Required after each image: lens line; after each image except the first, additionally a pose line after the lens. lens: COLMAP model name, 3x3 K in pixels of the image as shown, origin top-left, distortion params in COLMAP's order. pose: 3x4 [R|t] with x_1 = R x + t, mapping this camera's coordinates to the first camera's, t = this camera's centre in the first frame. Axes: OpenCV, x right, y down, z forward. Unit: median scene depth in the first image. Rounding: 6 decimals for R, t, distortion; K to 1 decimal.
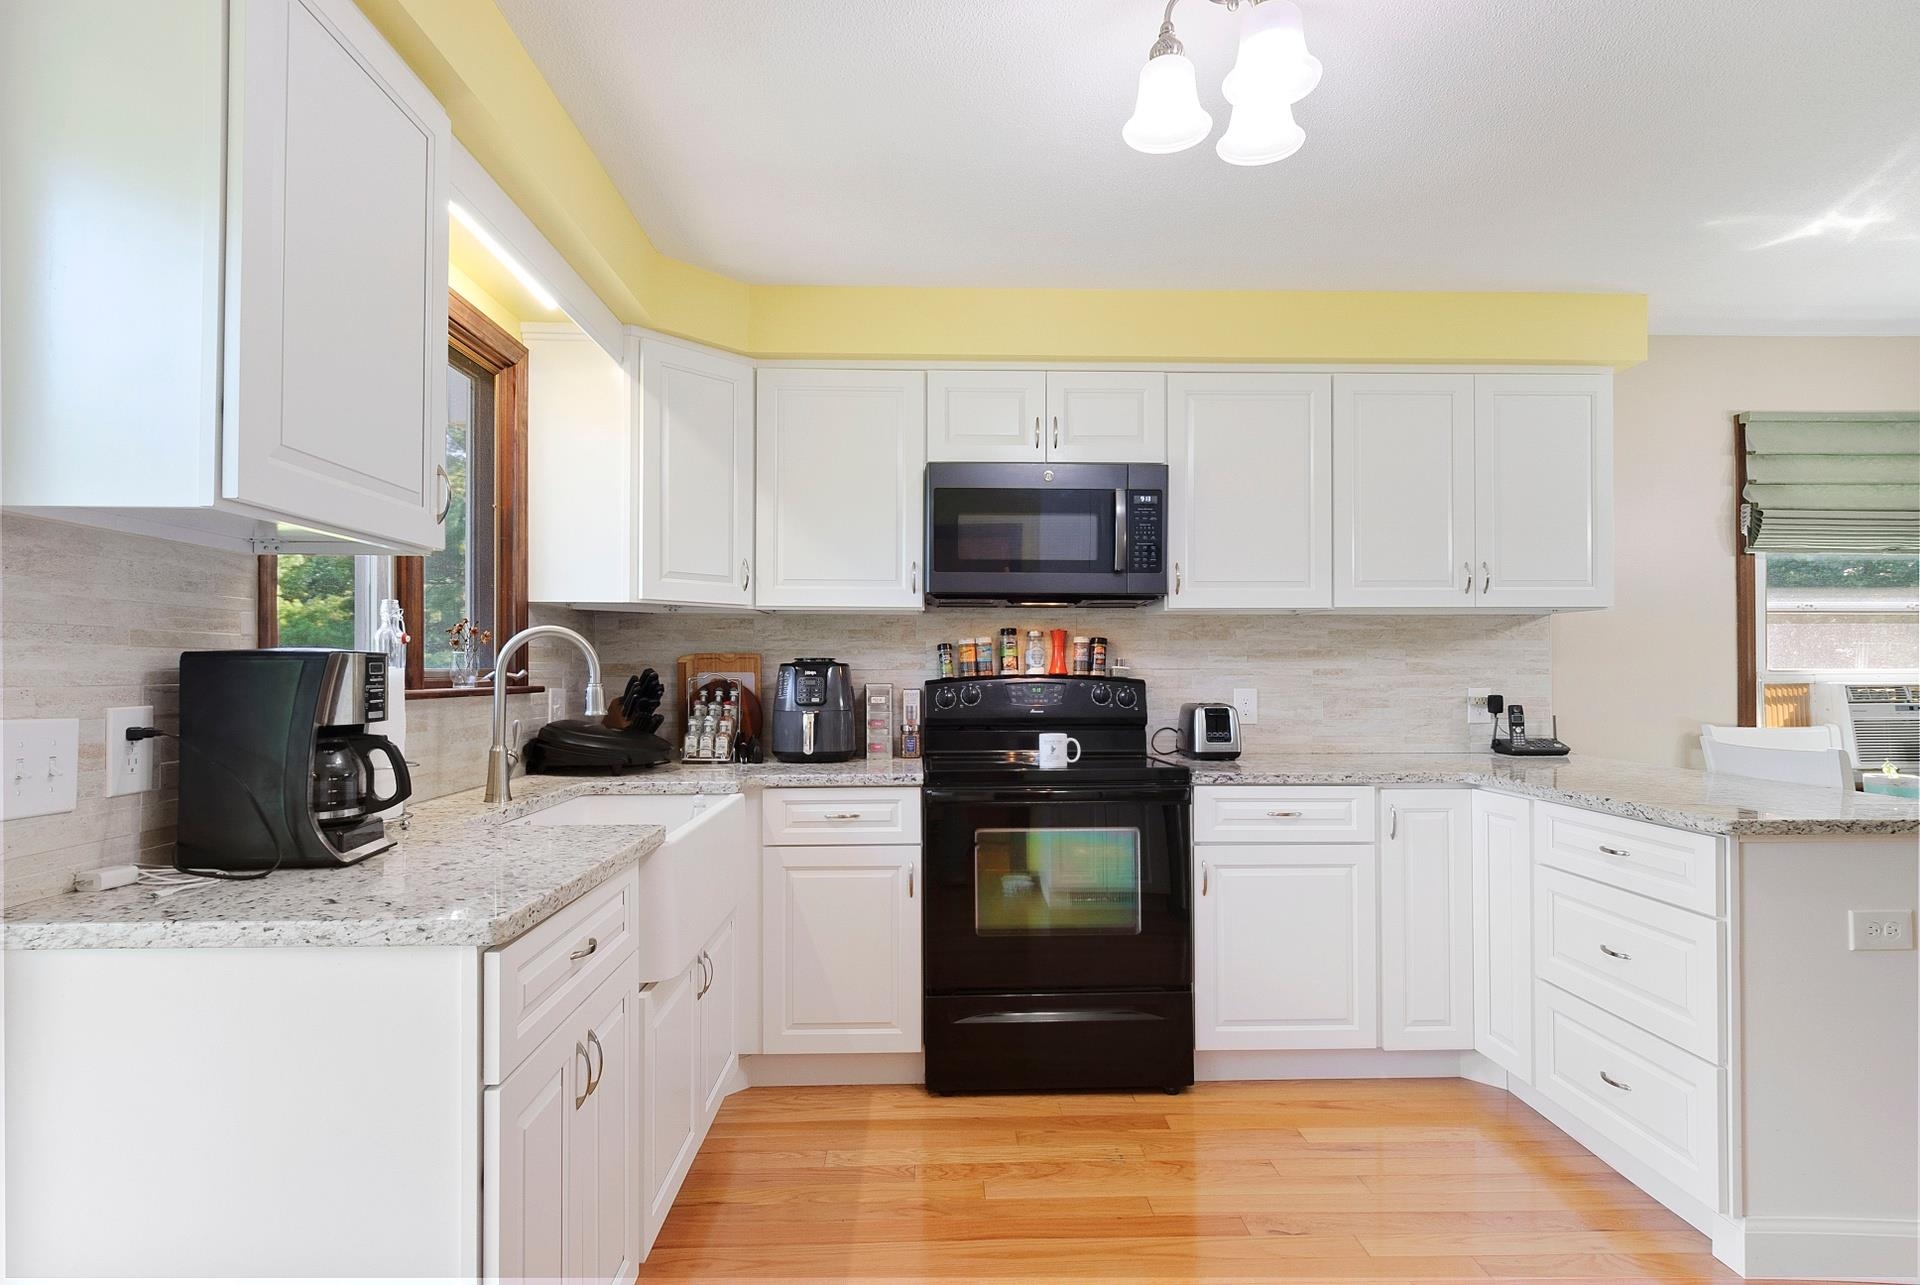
lens RADIAL K [[1028.4, 0, 952.3], [0, 1028.4, 644.0], [0, 0, 1]] dist [0.004540, -0.004087]
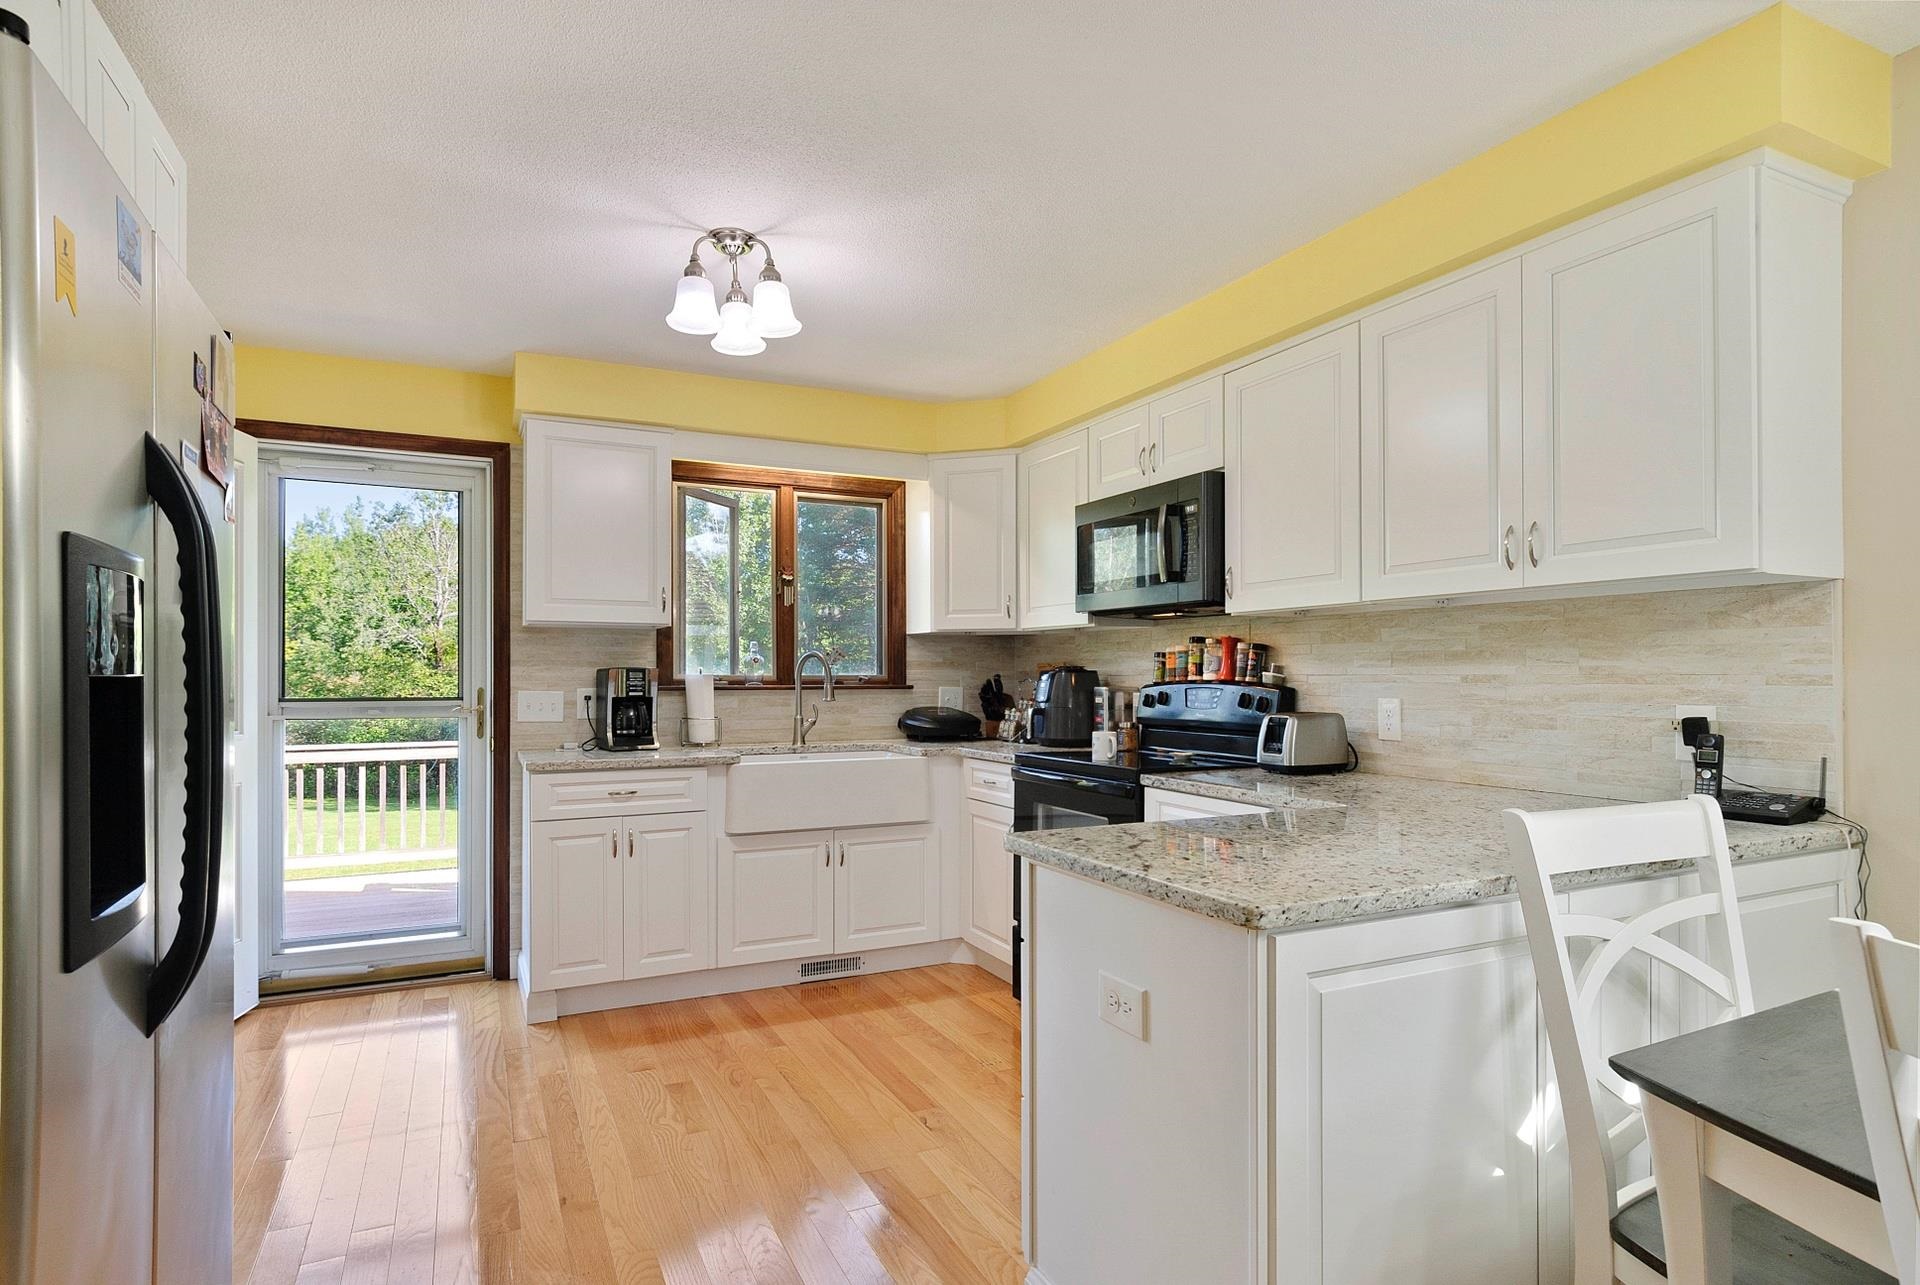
lens RADIAL K [[1028.4, 0, 944.9], [0, 1028.4, 663.2], [0, 0, 1]] dist [0.004540, -0.004087]
pose [[0.393769, -0.009223, -0.919163, 0.920833], [0.023384, 0.999727, -0.000014, 0.005909], [0.918912, -0.021489, 0.393877, 0.329822]]
